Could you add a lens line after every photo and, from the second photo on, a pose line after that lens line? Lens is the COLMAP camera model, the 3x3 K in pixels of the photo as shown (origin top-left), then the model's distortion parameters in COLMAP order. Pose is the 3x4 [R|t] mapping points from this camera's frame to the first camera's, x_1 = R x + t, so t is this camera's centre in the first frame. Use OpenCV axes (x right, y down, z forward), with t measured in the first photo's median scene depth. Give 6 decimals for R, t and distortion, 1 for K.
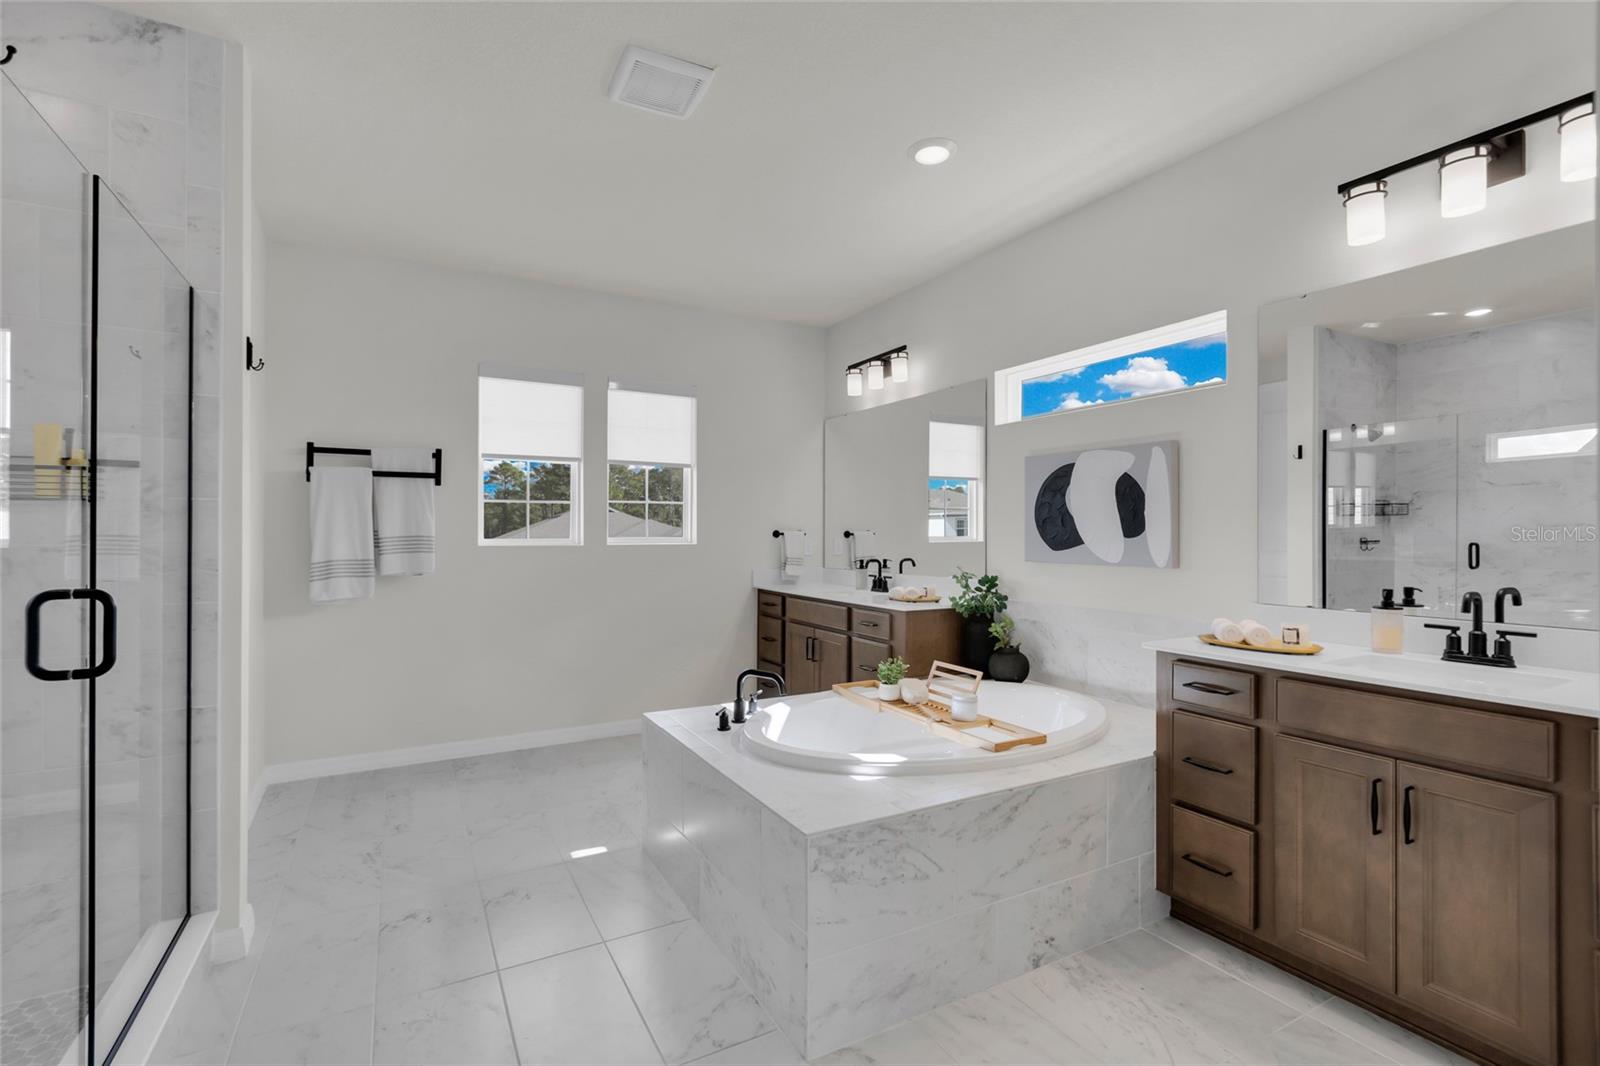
lens RADIAL K [[724.2, 0, 800.0], [0, 724.2, 533.0], [0, 0, 1]] dist [0.001248, 0.000200]
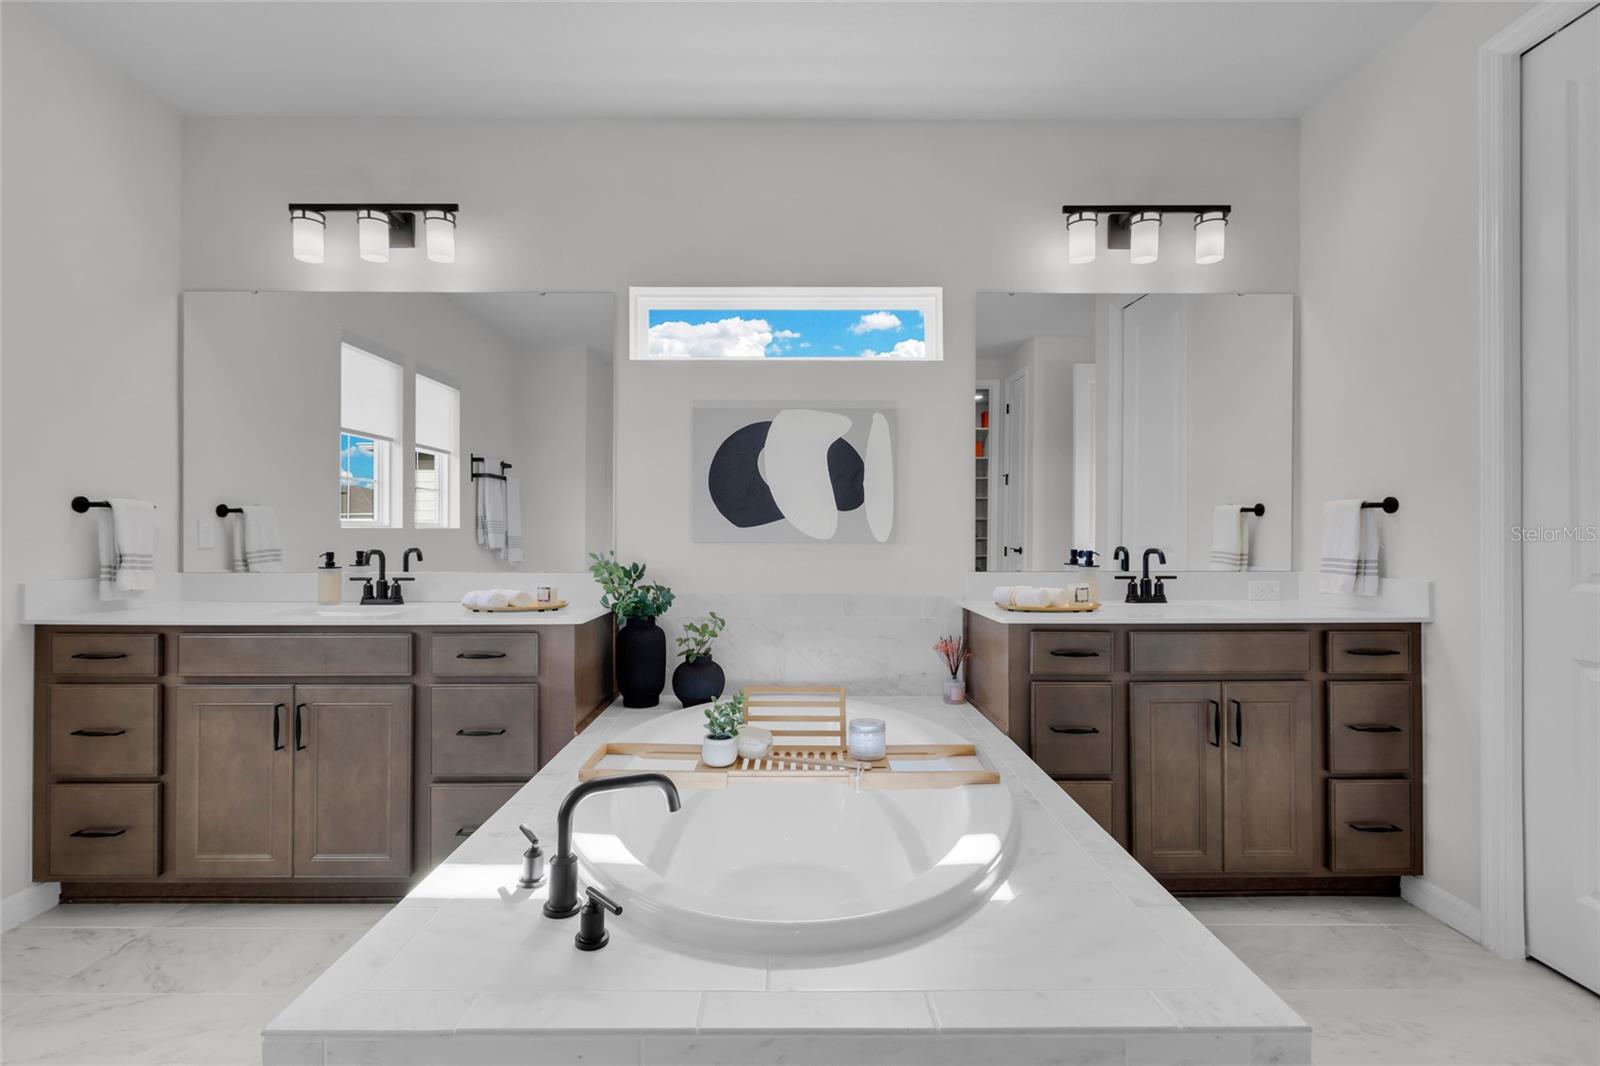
lens RADIAL K [[696.7, 0, 800.0], [0, 696.7, 525.9], [0, 0, 1]] dist [-0.000691, 0.000051]
pose [[0.486730, -0.028183, 0.873098, -0.317705], [-0.001365, 0.999454, 0.033023, -0.002472], [-0.873551, -0.017265, 0.486426, 0.578543]]
